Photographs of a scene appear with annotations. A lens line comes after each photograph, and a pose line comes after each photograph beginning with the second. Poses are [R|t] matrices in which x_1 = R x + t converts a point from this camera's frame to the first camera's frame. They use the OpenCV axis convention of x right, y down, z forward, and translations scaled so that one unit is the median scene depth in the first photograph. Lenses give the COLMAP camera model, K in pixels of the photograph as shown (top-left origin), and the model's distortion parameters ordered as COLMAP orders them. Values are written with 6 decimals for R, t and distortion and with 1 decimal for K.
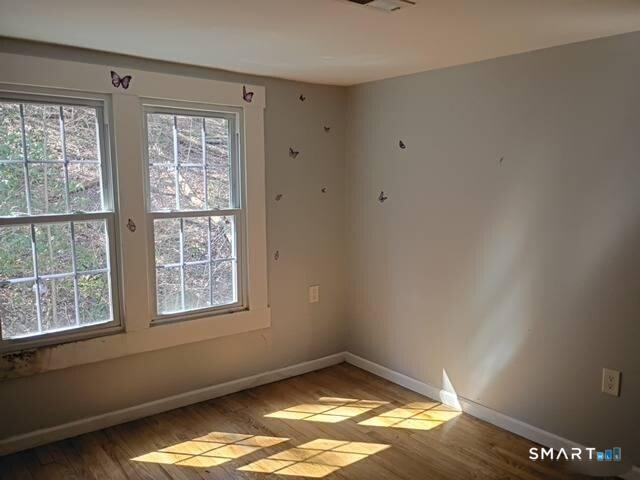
lens RADIAL K [[529.7, 0, 314.6], [0, 529.7, 240.7], [0, 0, 1]] dist [0.051363, -0.019846]
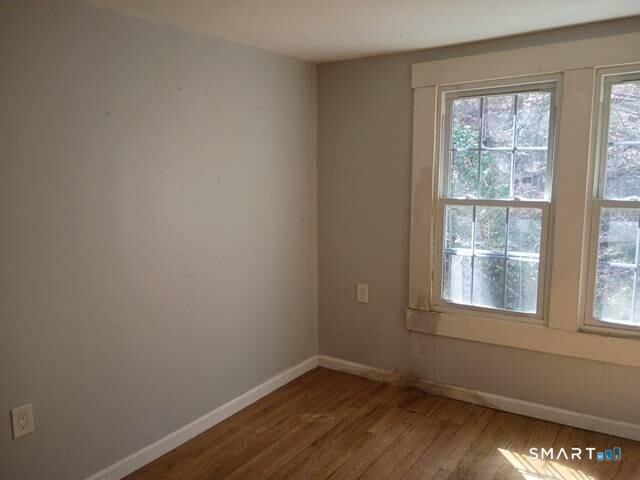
lens RADIAL K [[529.7, 0, 314.1], [0, 529.7, 241.8], [0, 0, 1]] dist [0.051363, -0.019846]
pose [[0.282338, 0.132861, -0.950070, 0.423778], [-0.102909, 0.988843, 0.107701, -0.039121], [0.953779, 0.067362, 0.292860, 0.332731]]
